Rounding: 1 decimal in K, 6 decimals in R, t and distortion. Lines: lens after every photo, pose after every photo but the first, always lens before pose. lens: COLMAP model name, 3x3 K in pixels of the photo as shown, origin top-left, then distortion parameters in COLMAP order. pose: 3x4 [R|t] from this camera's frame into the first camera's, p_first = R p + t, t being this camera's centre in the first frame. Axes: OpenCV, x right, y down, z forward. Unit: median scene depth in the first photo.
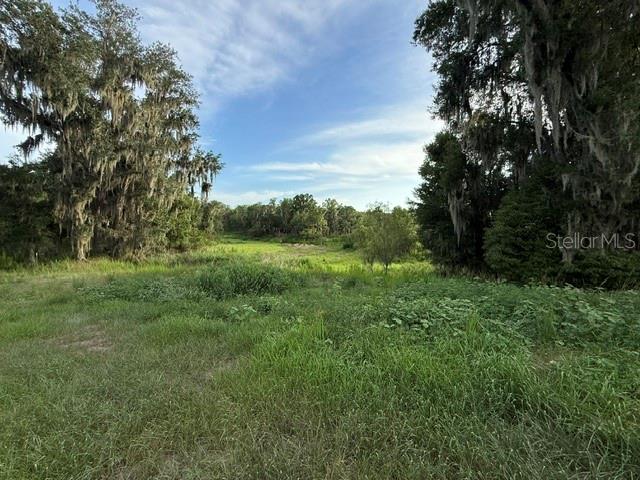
lens RADIAL K [[253.3, 0, 315.1], [0, 253.3, 239.8], [0, 0, 1]] dist [0.002503, -0.000558]
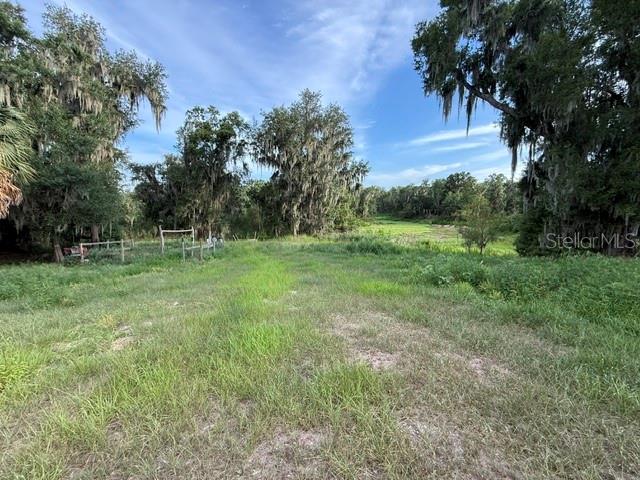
lens RADIAL K [[253.3, 0, 310.8], [0, 253.3, 239.1], [0, 0, 1]] dist [0.002503, -0.000558]
pose [[0.814921, 0.041824, -0.578061, 0.197561], [0.004603, 0.996894, 0.078616, -0.030613], [0.579554, -0.066726, 0.812197, -0.344399]]
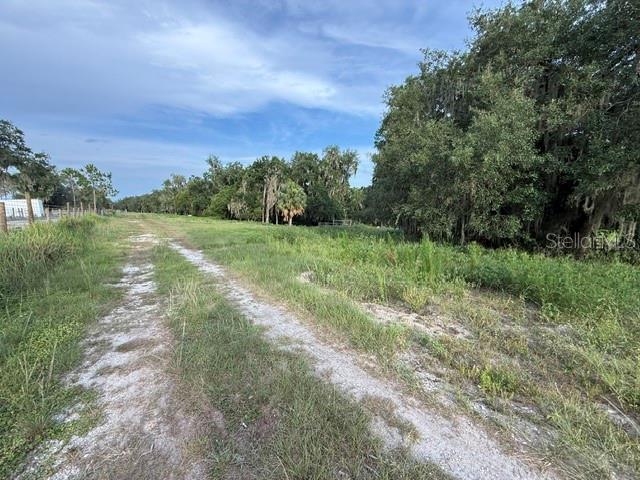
lens RADIAL K [[253.3, 0, 318.3], [0, 253.3, 240.1], [0, 0, 1]] dist [0.002503, -0.000558]
pose [[-0.041766, 0.118094, -0.992124, 1.540092], [-0.014469, 0.992815, 0.118785, -0.084266], [0.999023, 0.019316, -0.039758, -0.084944]]
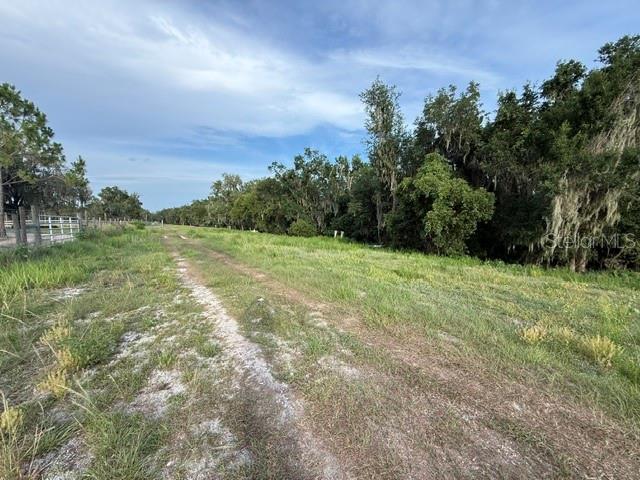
lens RADIAL K [[253.3, 0, 319.2], [0, 253.3, 237.9], [0, 0, 1]] dist [0.002503, -0.000558]
pose [[-0.138255, 0.048528, -0.989207, 0.149609], [-0.030317, 0.998123, 0.053202, -0.057710], [0.989933, 0.037346, -0.136524, -1.197597]]
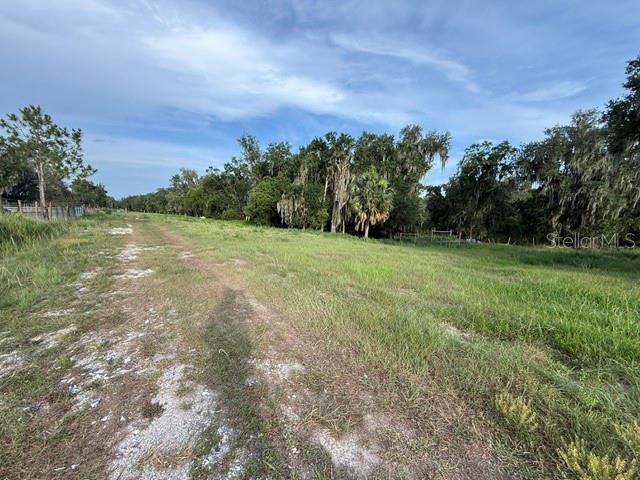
lens RADIAL K [[253.3, 0, 319.9], [0, 253.3, 239.7], [0, 0, 1]] dist [0.002503, -0.000558]
pose [[-0.049239, 0.098557, -0.993912, 0.873107], [-0.038771, 0.994181, 0.100505, -0.068101], [0.998034, 0.043484, -0.045132, -0.570556]]
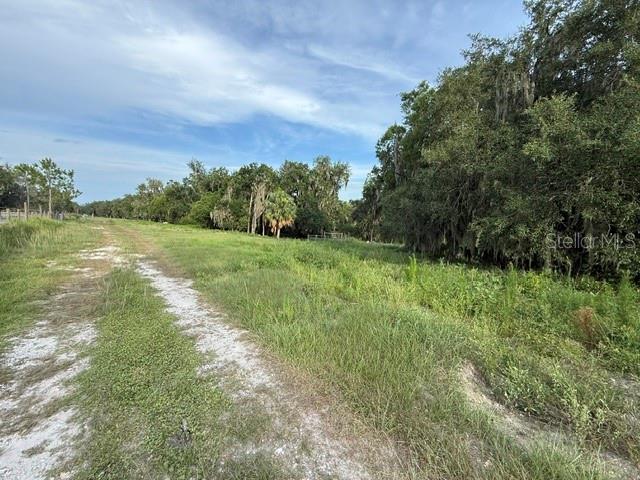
lens RADIAL K [[253.3, 0, 318.1], [0, 253.3, 239.8], [0, 0, 1]] dist [0.002503, -0.000558]
pose [[0.033276, 0.070677, -0.996944, 1.418392], [-0.047917, 0.996462, 0.069043, -0.081700], [0.998297, 0.045473, 0.036545, -0.160668]]
